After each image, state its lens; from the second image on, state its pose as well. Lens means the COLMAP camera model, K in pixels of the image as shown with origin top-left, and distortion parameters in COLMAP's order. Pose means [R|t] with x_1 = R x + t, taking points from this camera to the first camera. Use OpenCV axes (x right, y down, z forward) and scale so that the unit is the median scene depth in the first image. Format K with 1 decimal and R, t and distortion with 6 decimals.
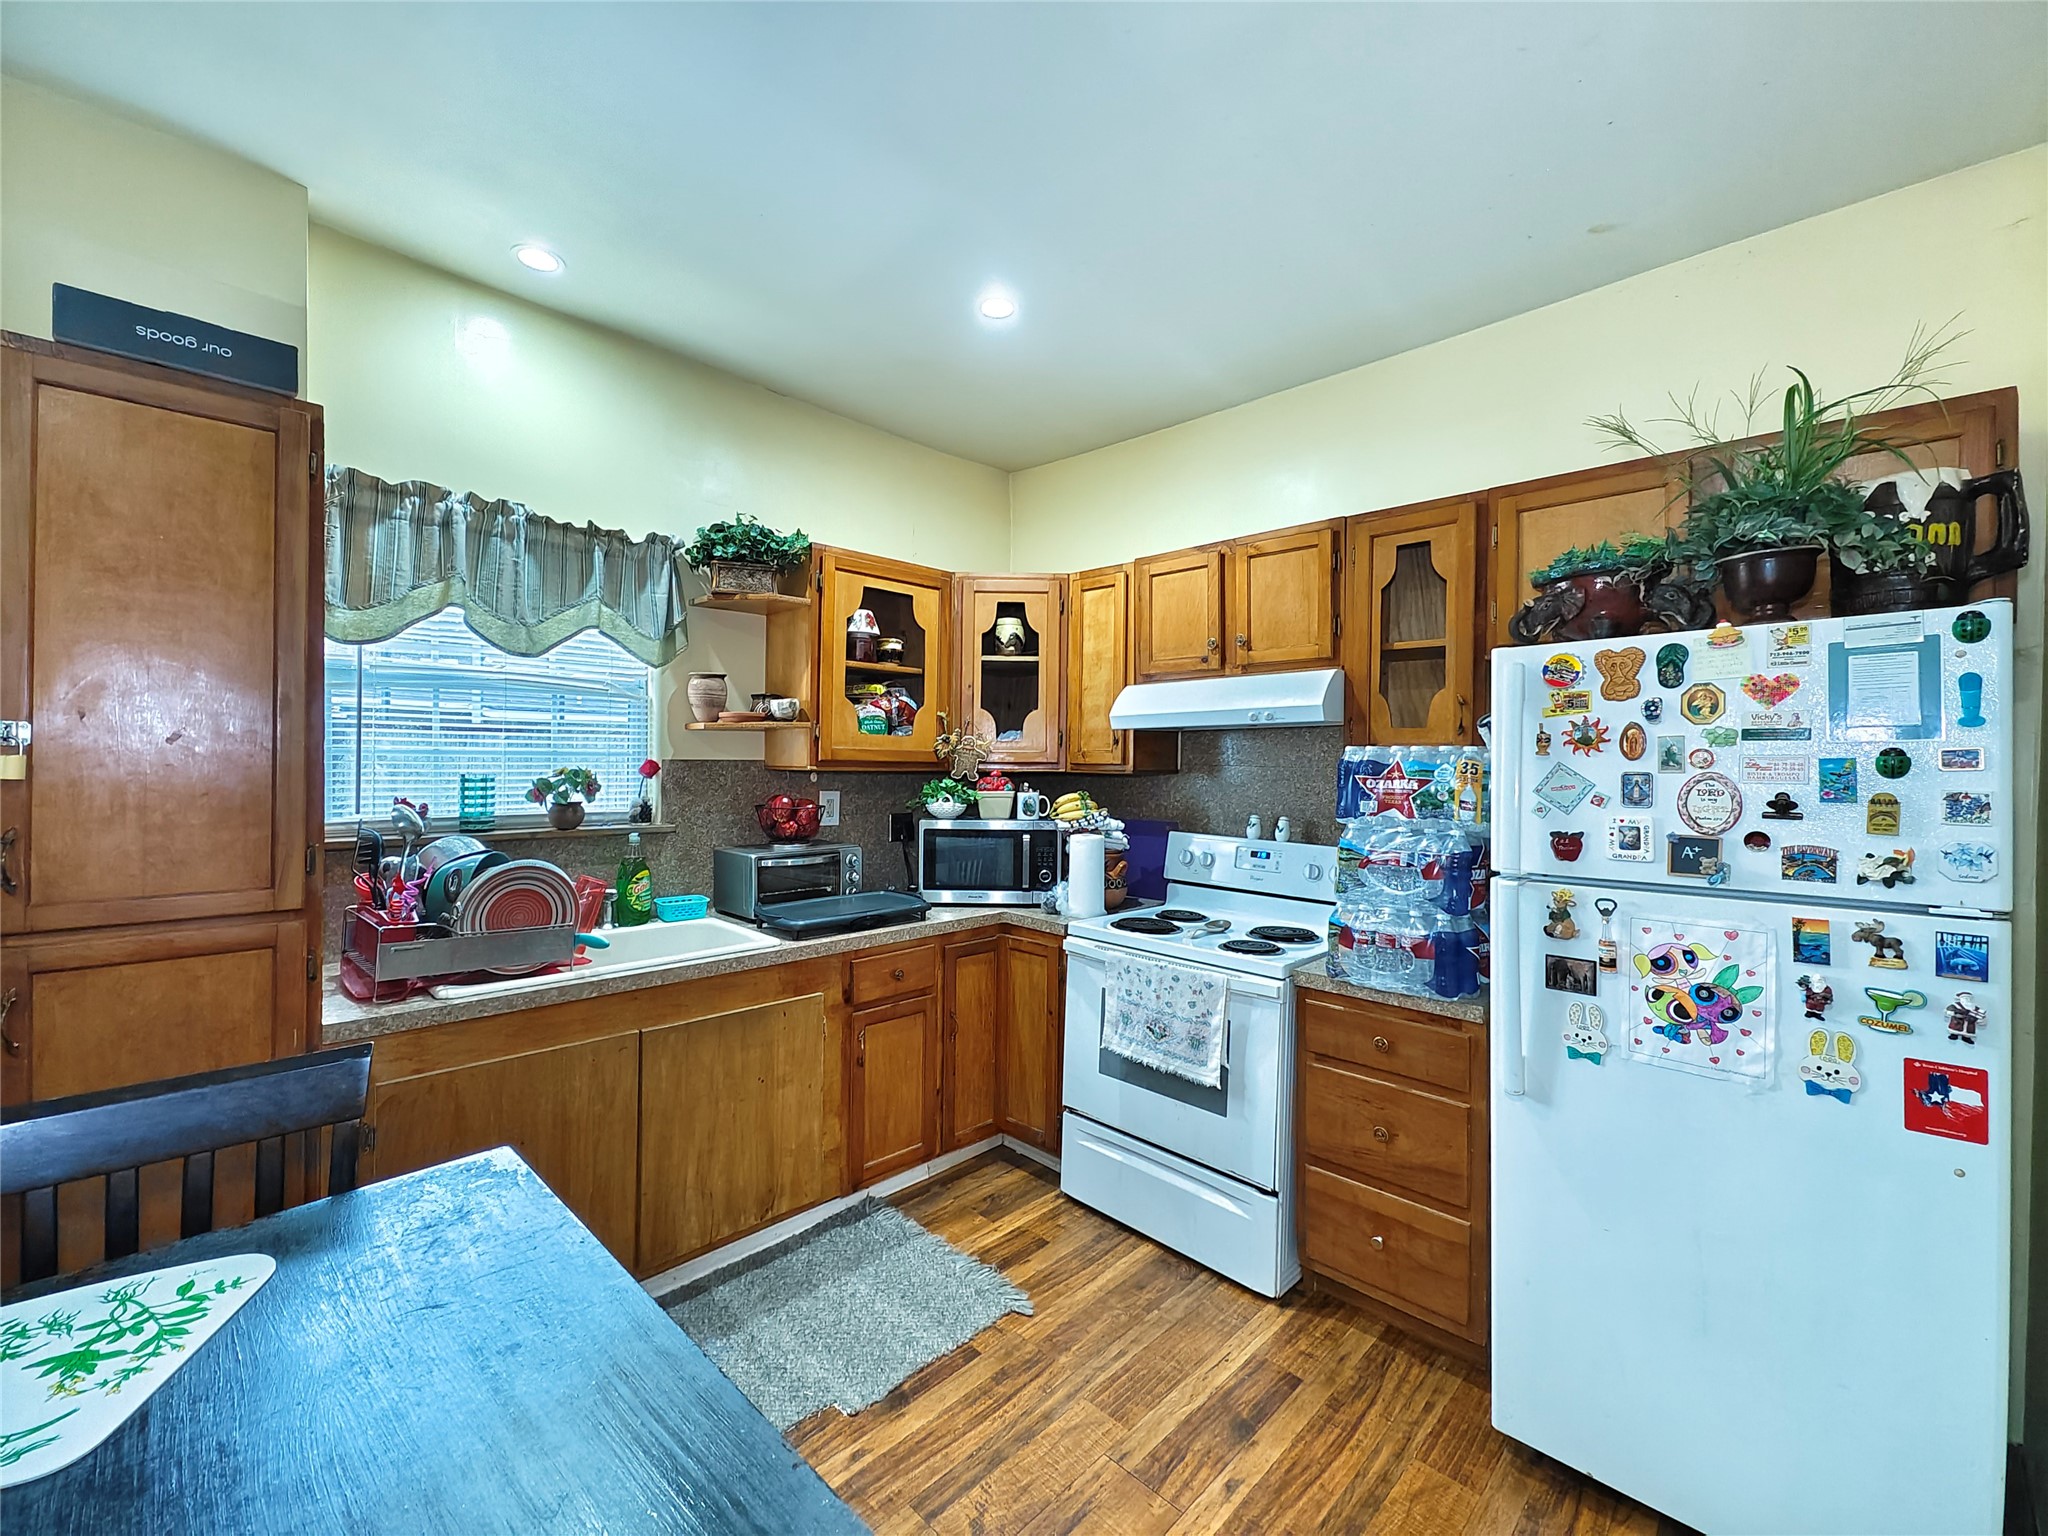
lens RADIAL K [[842.7, 0, 1018.5], [0, 842.7, 768.1], [0, 0, 1]] dist [0.002739, 0.000444]
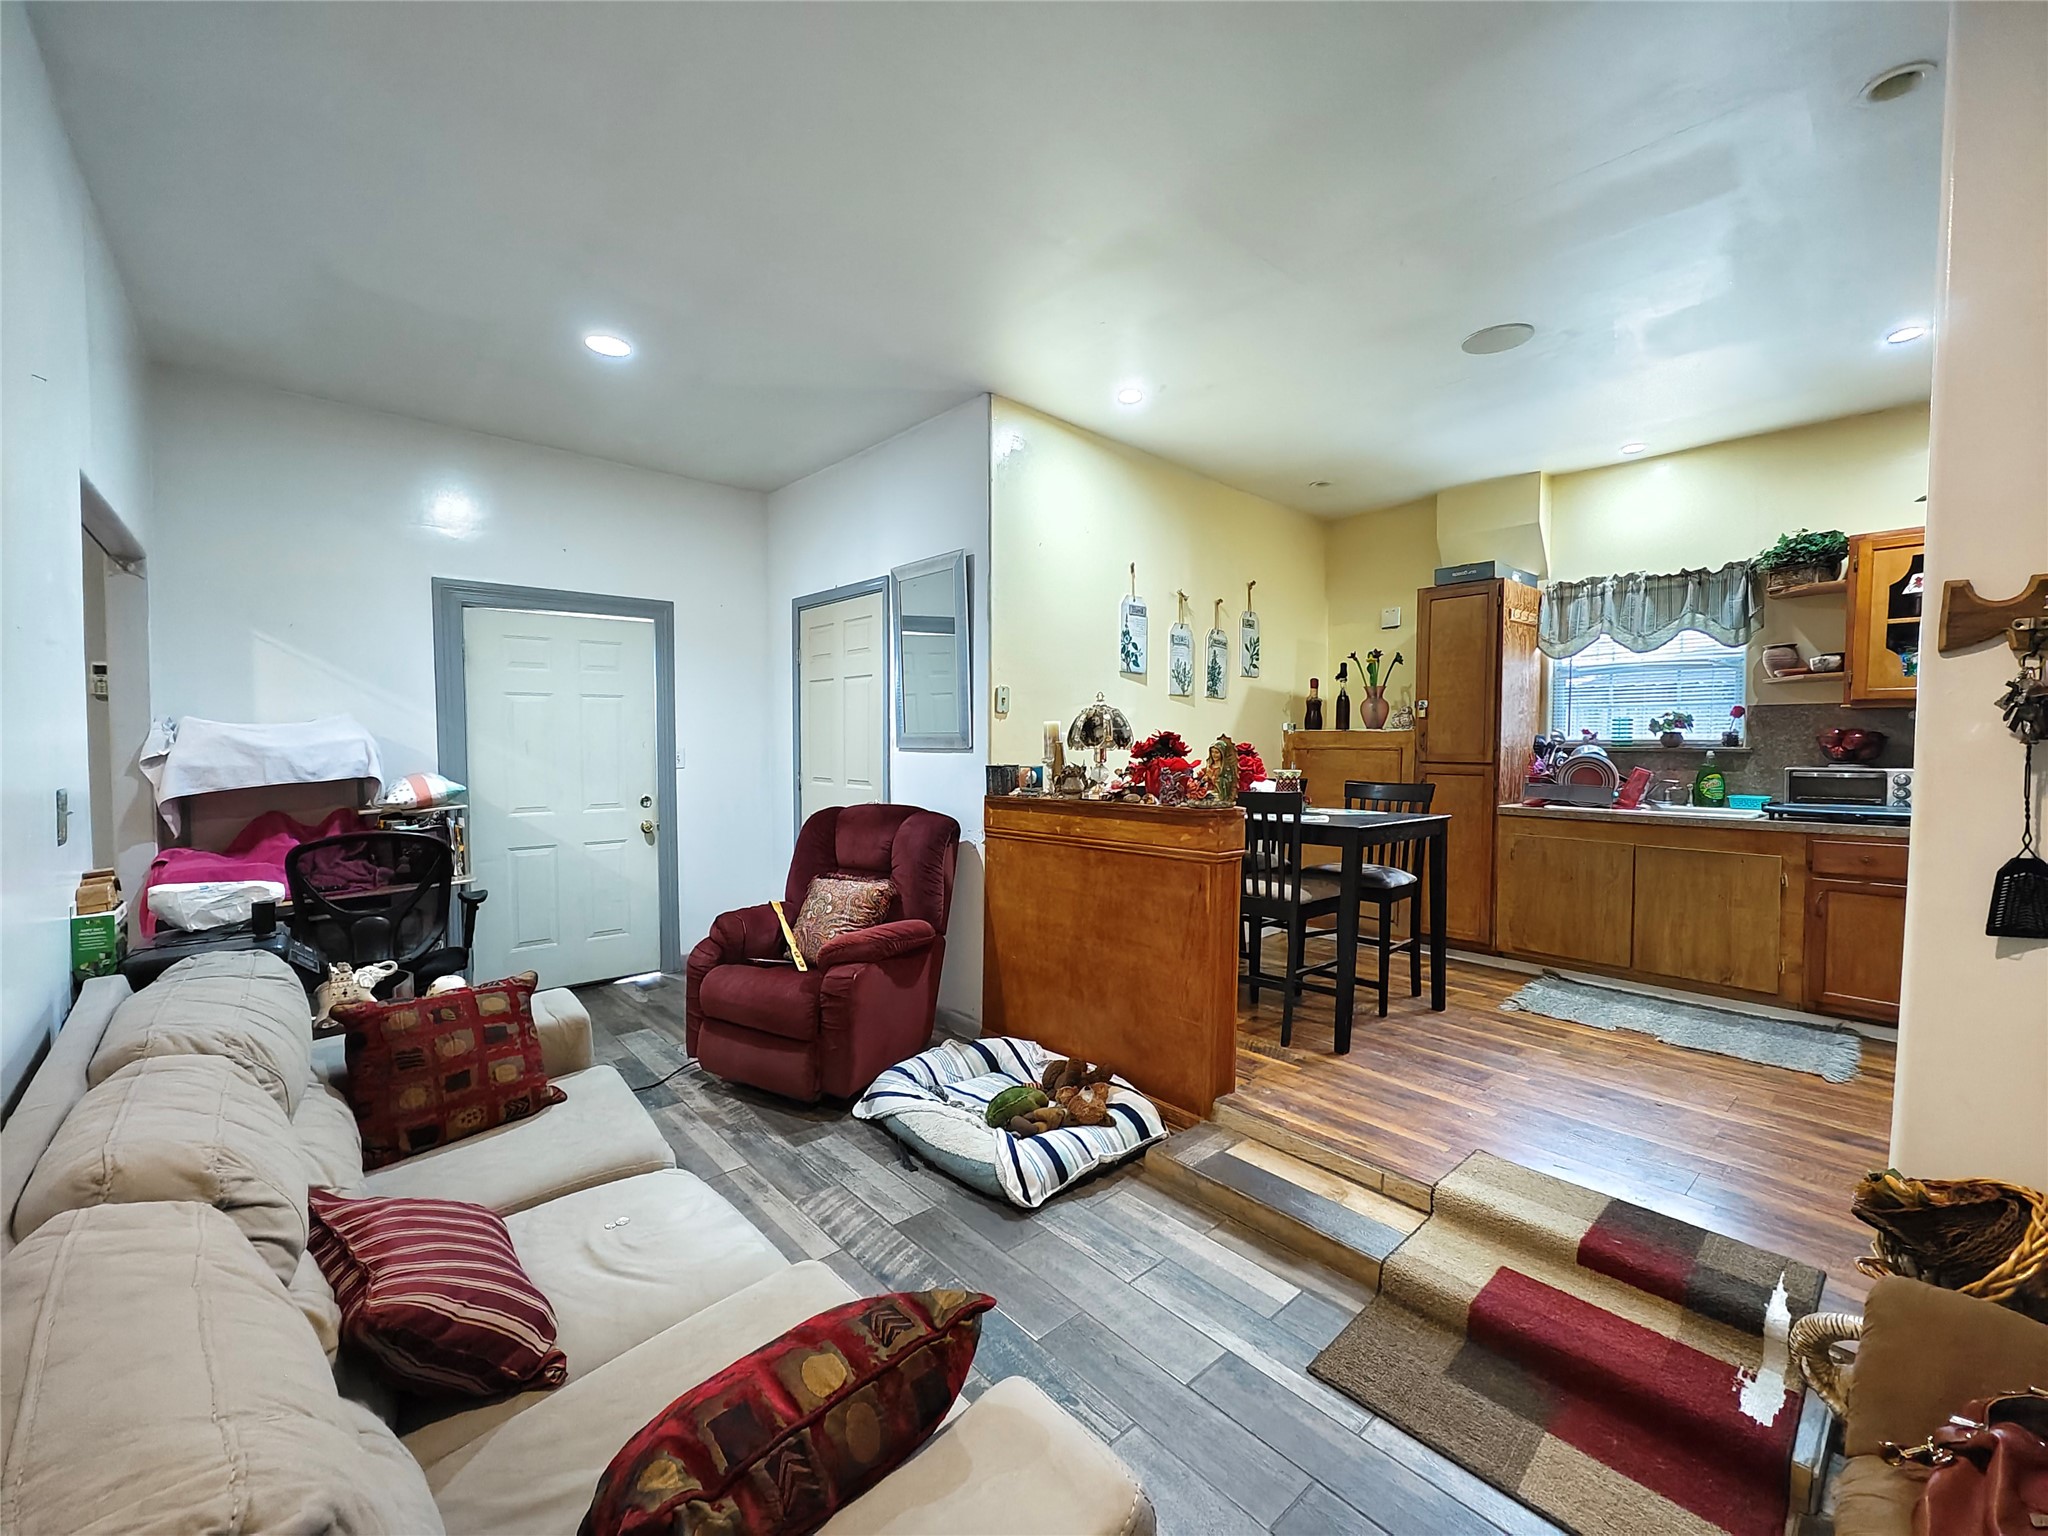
lens RADIAL K [[842.7, 0, 1015.4], [0, 842.7, 768.5], [0, 0, 1]] dist [0.002739, 0.000444]
pose [[-0.069473, 0.023536, -0.997306, 1.451098], [-0.010326, 0.999651, 0.024311, 0.097107], [0.997530, 0.011987, -0.069206, -0.261784]]
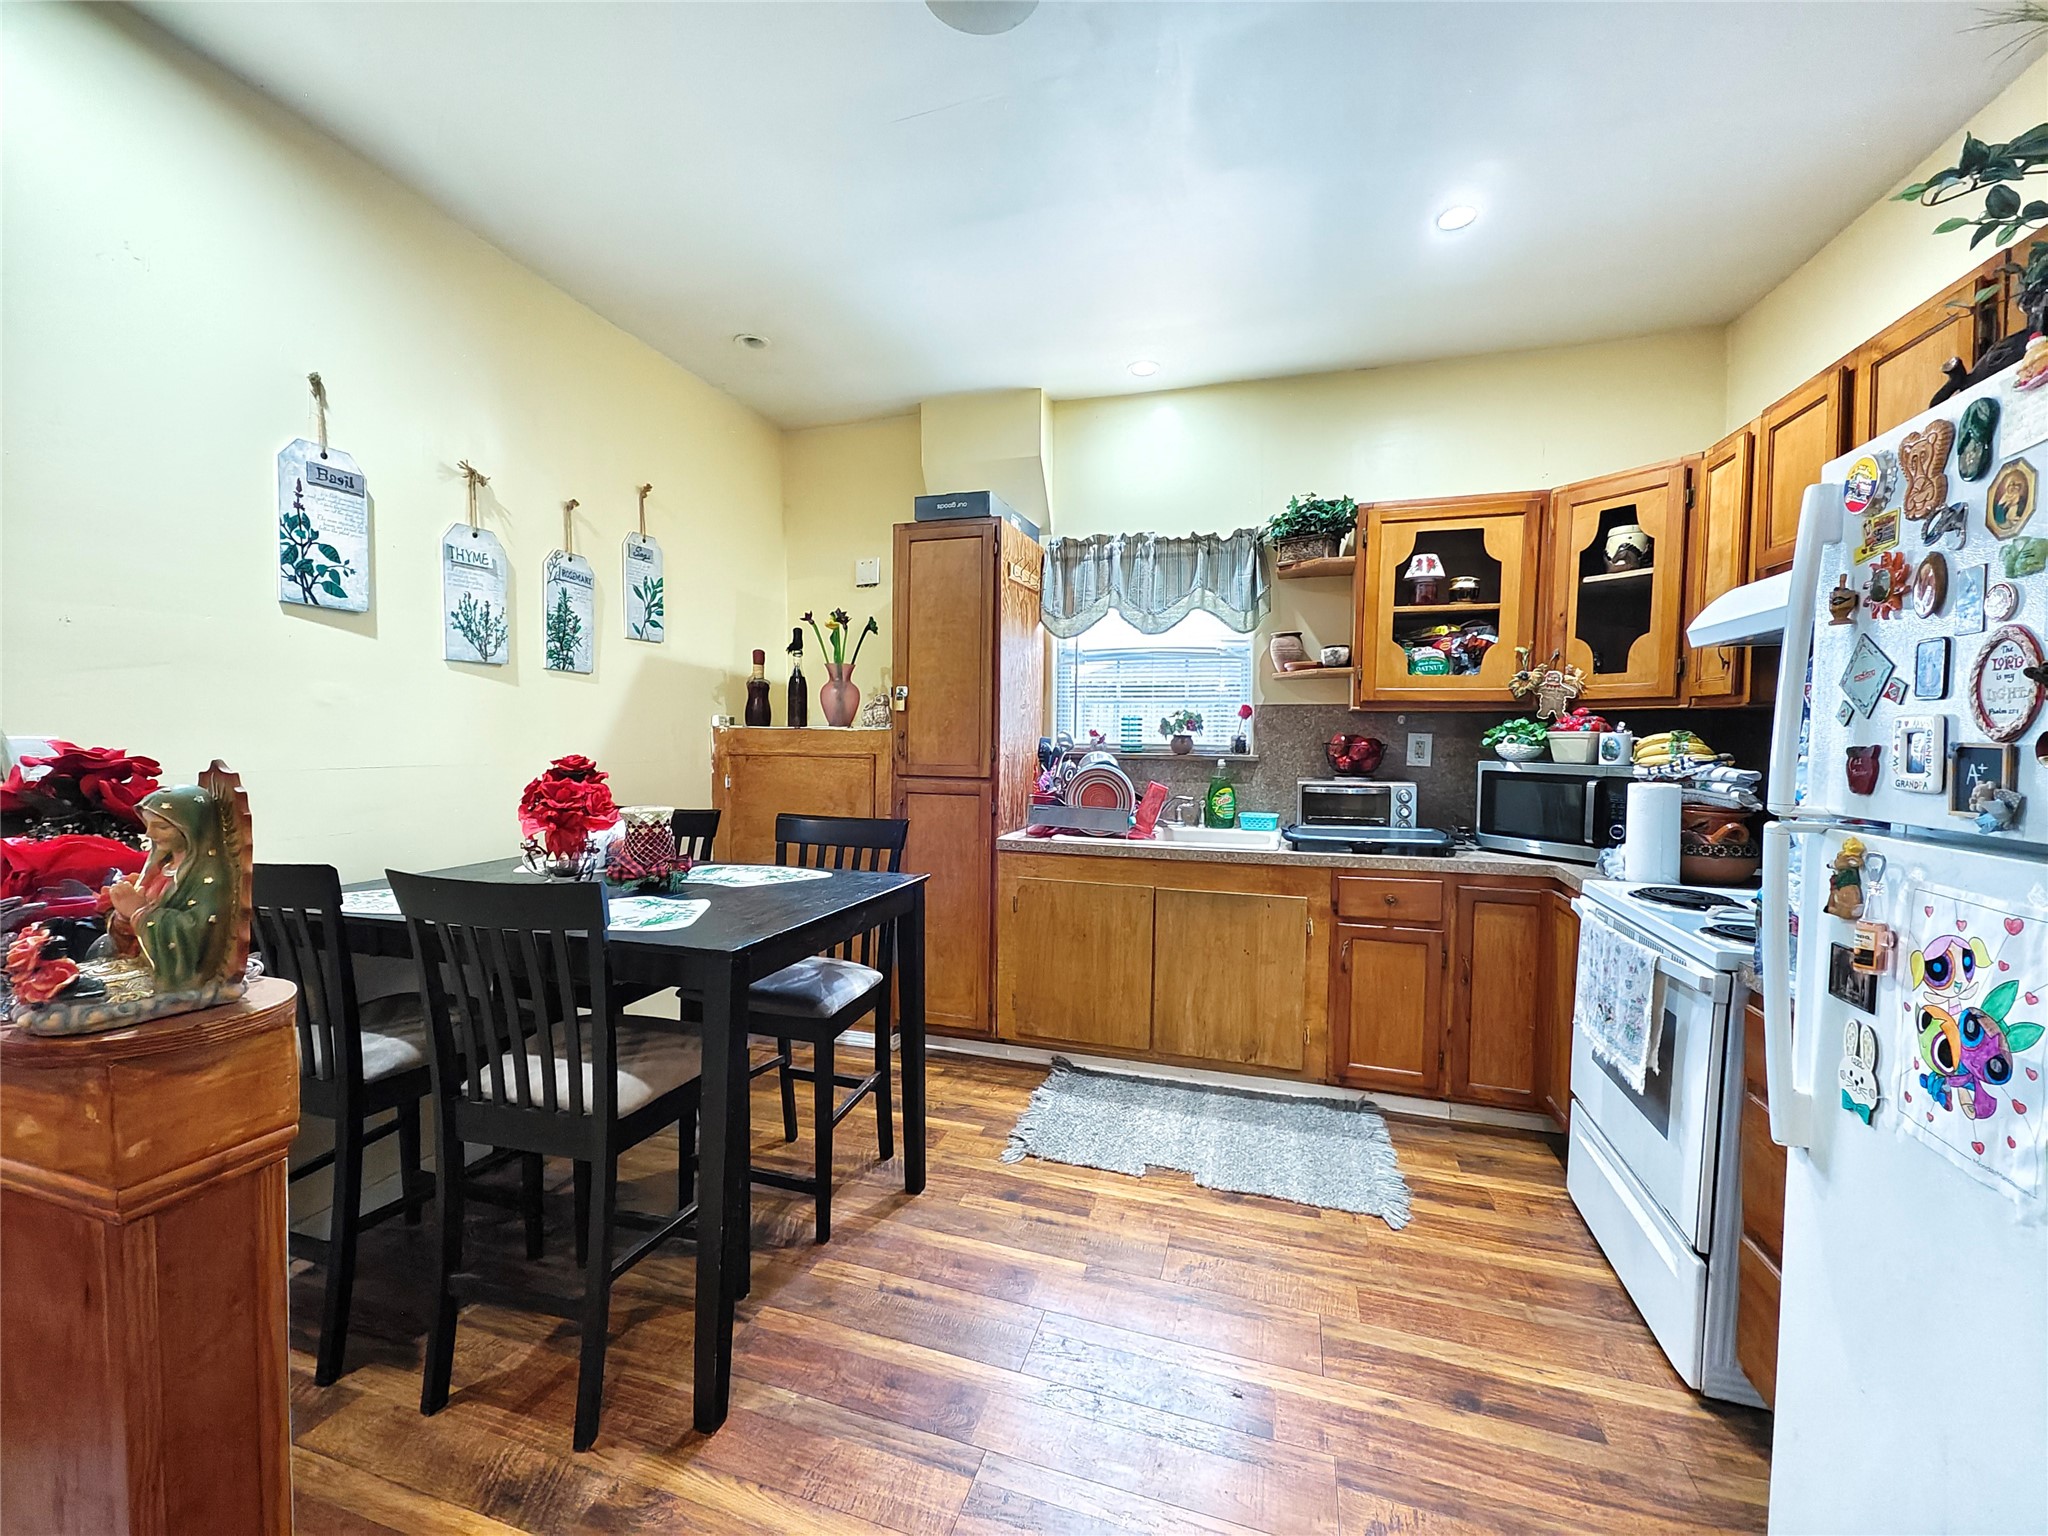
lens RADIAL K [[842.7, 0, 1022.9], [0, 842.7, 771.2], [0, 0, 1]] dist [0.002739, 0.000444]
pose [[0.456741, 0.038274, -0.888776, 0.671818], [-0.011320, 0.999243, 0.037214, 0.056563], [0.889528, -0.006936, 0.456829, 0.126447]]
